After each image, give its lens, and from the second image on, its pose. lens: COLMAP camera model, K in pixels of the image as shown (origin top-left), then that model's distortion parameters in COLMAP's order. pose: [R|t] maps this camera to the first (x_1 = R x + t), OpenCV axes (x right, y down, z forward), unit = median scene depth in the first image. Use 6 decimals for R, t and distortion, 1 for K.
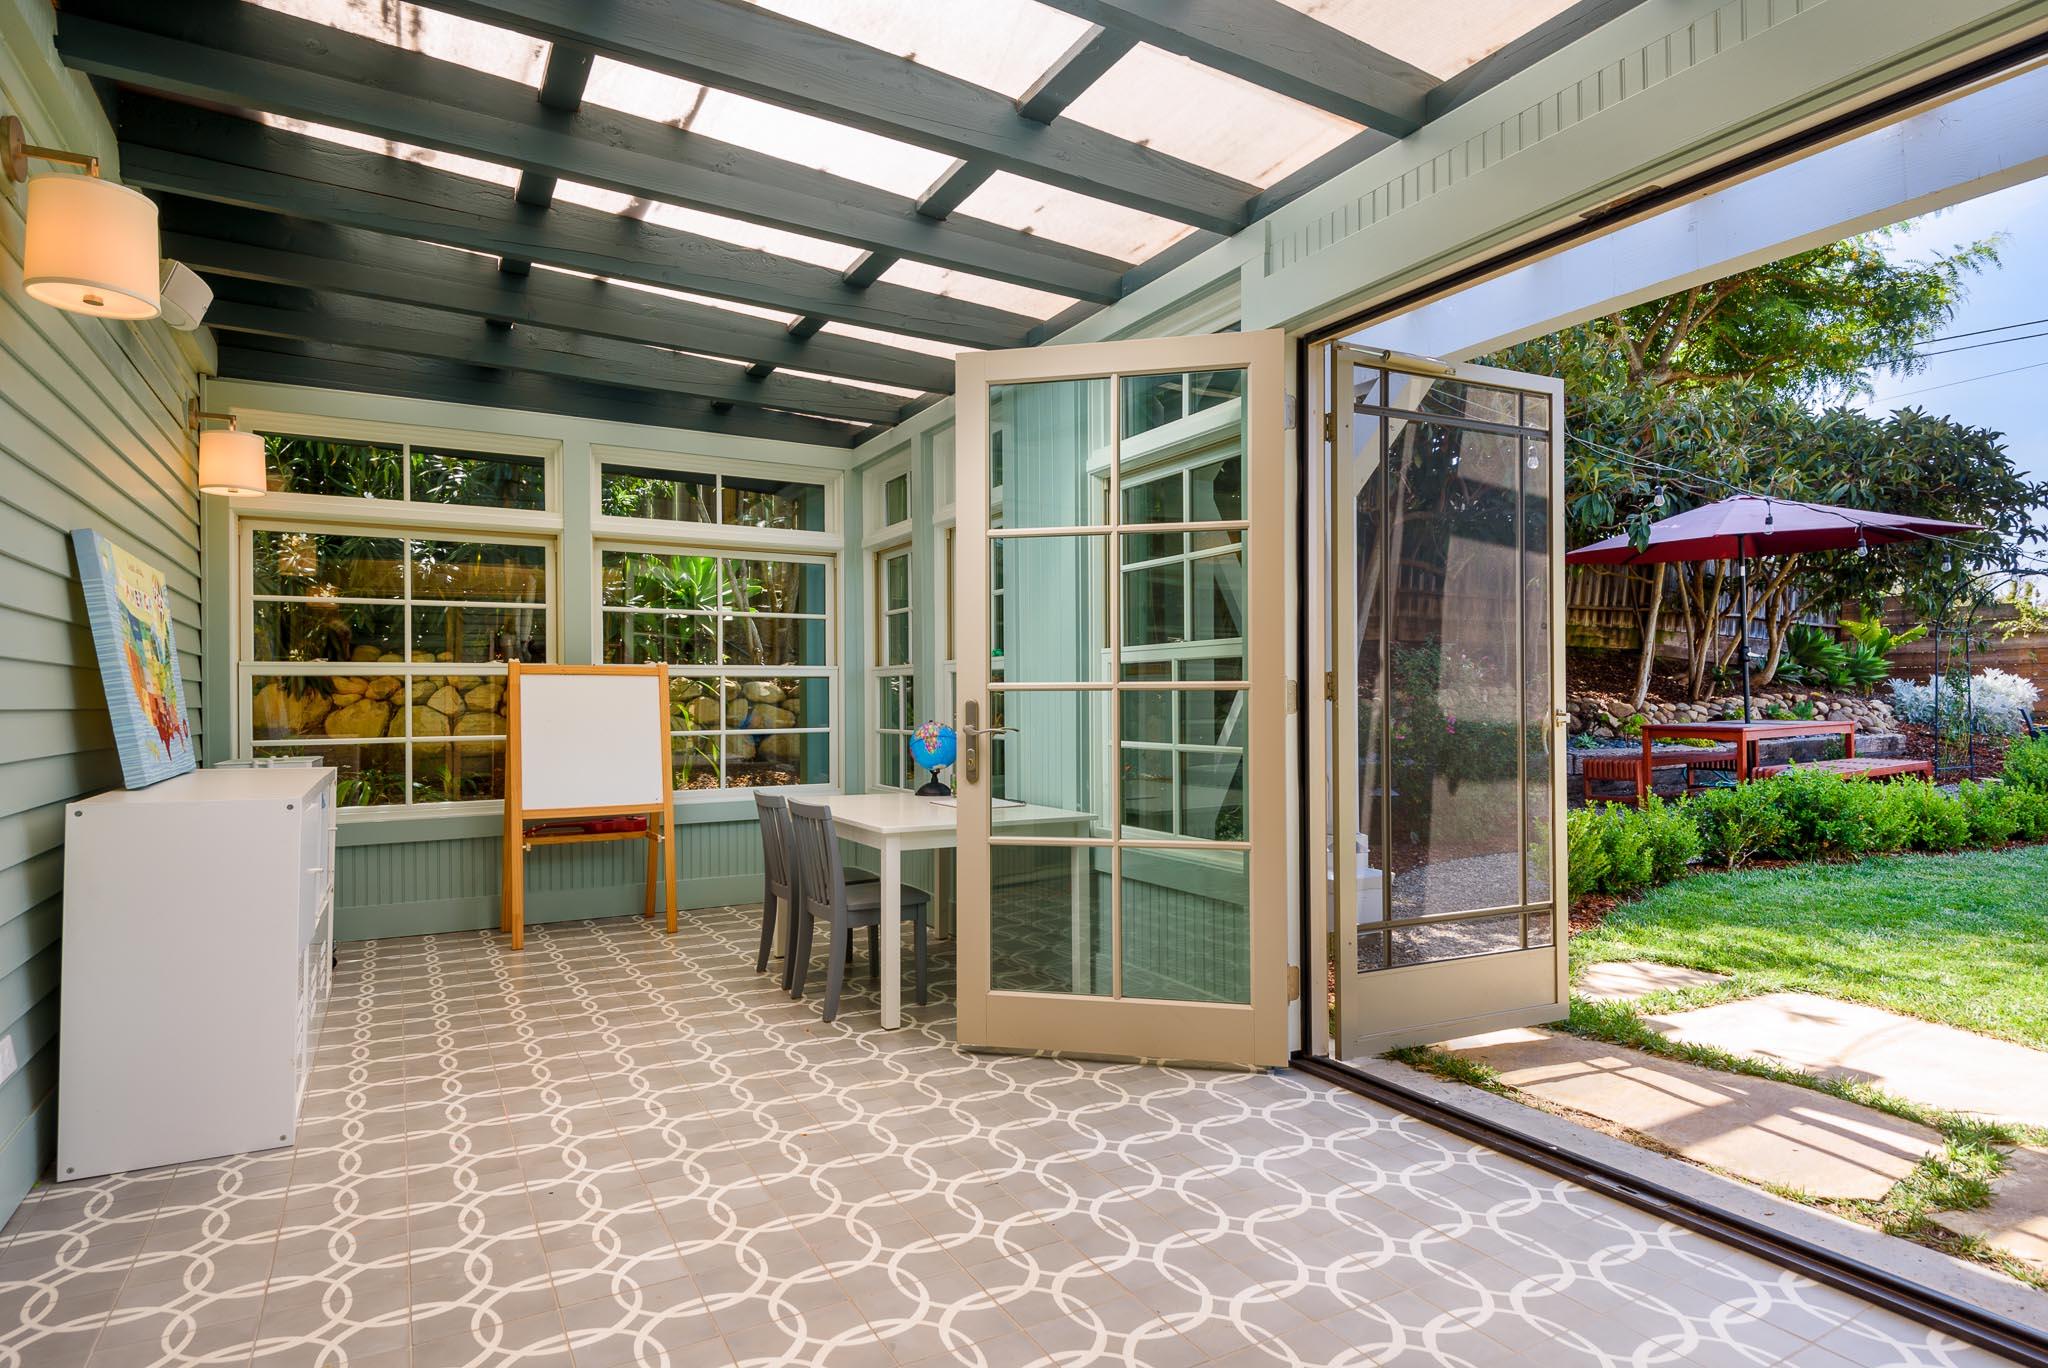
lens RADIAL K [[1049.7, 0, 1024.0], [0, 1049.7, 684.0], [0, 0, 1]] dist [-0.002042, -0.000425]
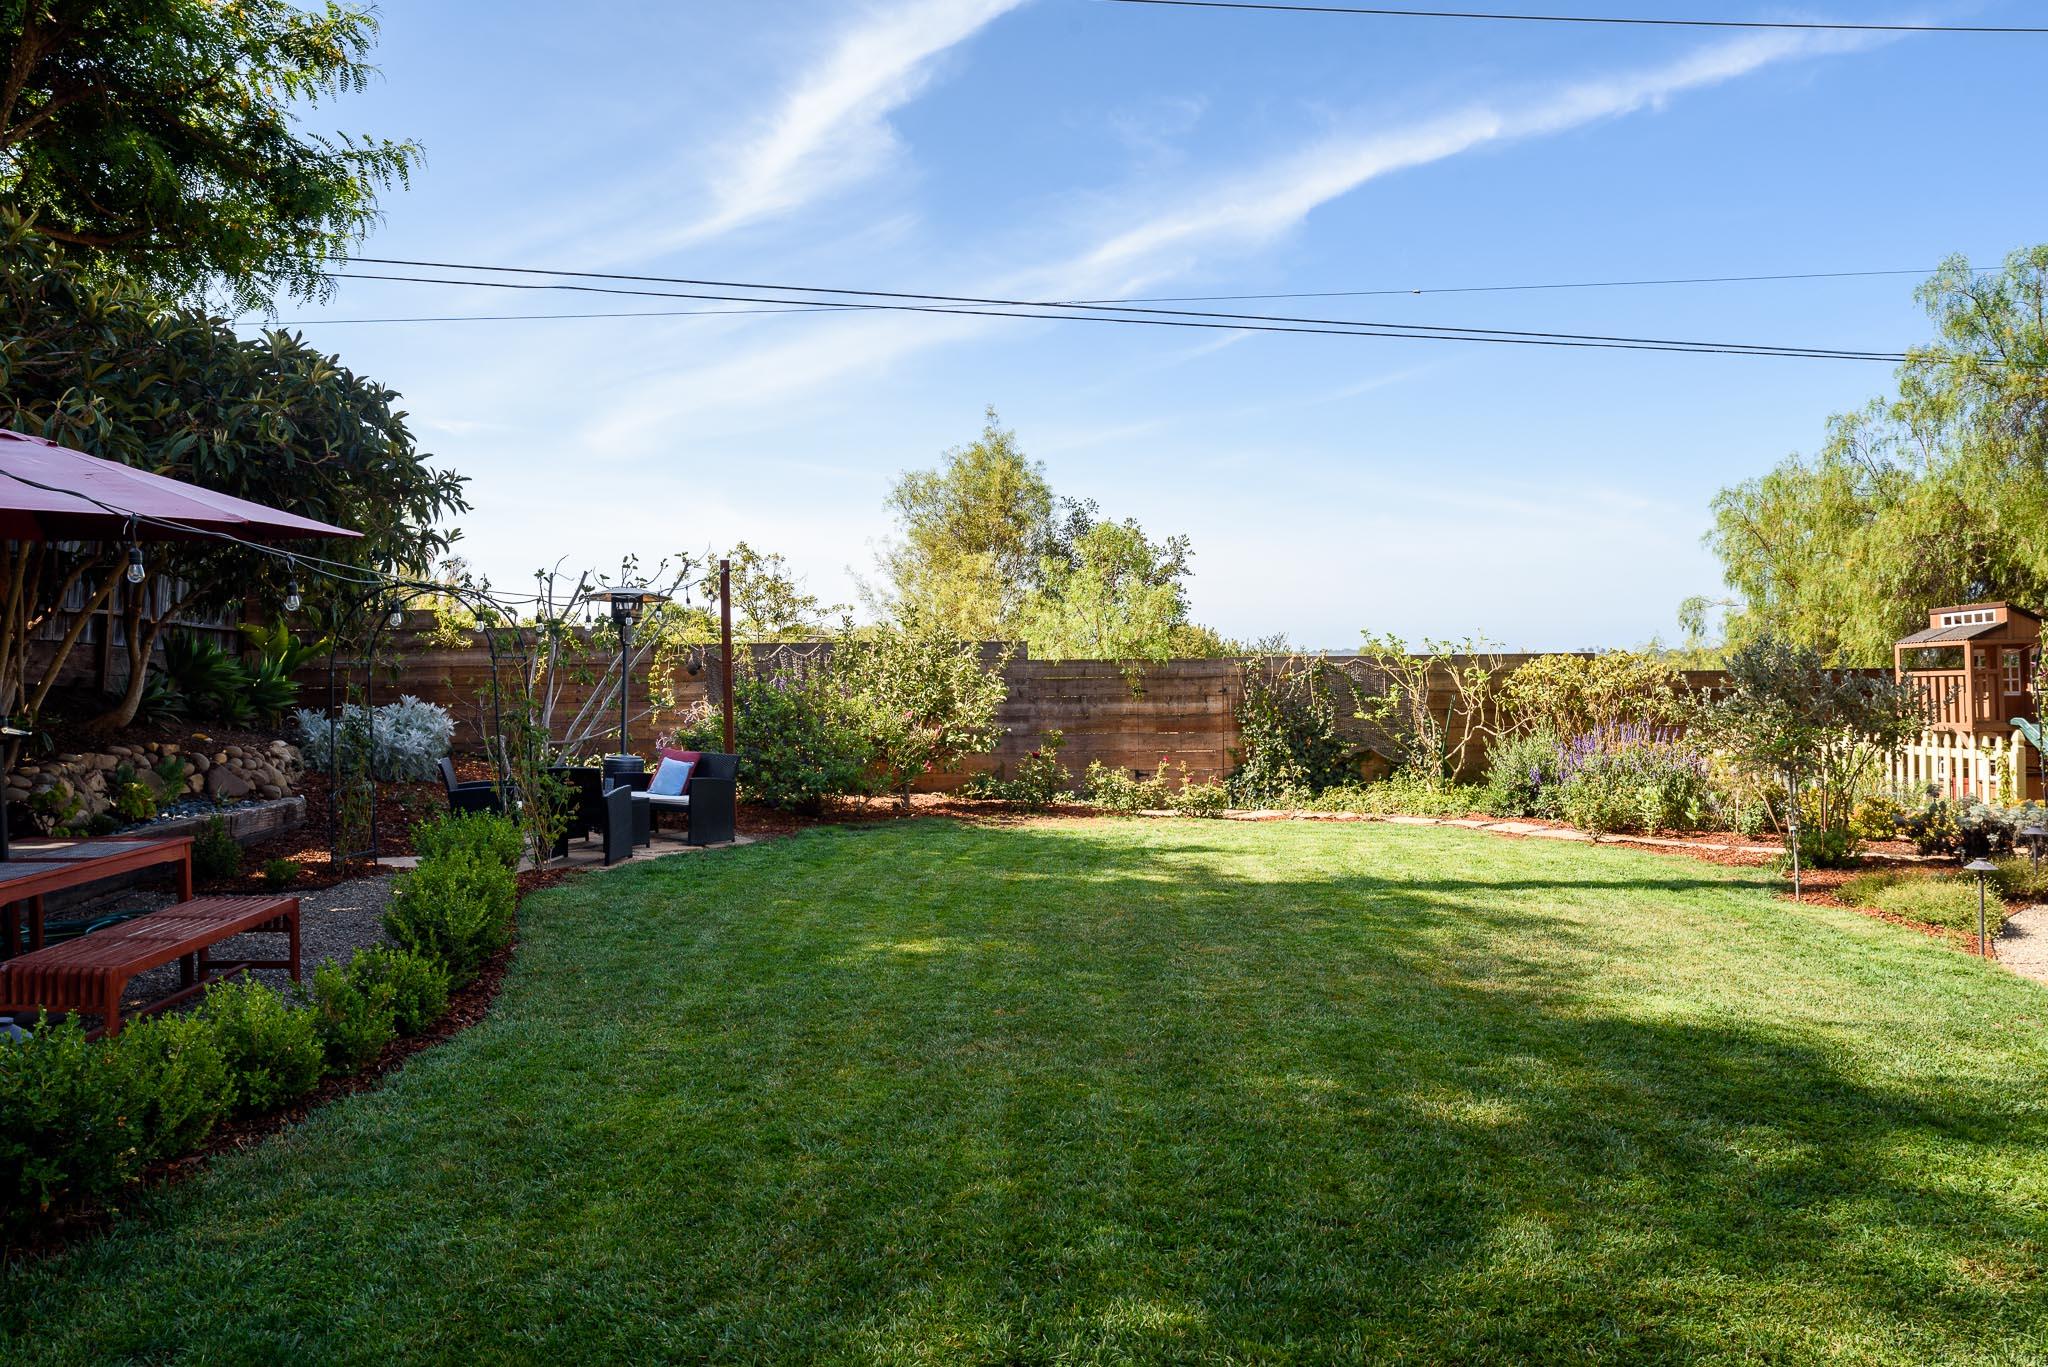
lens RADIAL K [[1500.8, 0, 1024.0], [0, 1500.8, 683.5], [0, 0, 1]] dist [-0.007041, -0.006990]
pose [[0.432226, -0.005870, 0.901746, 0.122326], [0.004365, 0.999981, 0.004417, -0.027990], [-0.901755, 0.002027, 0.432244, 0.109860]]
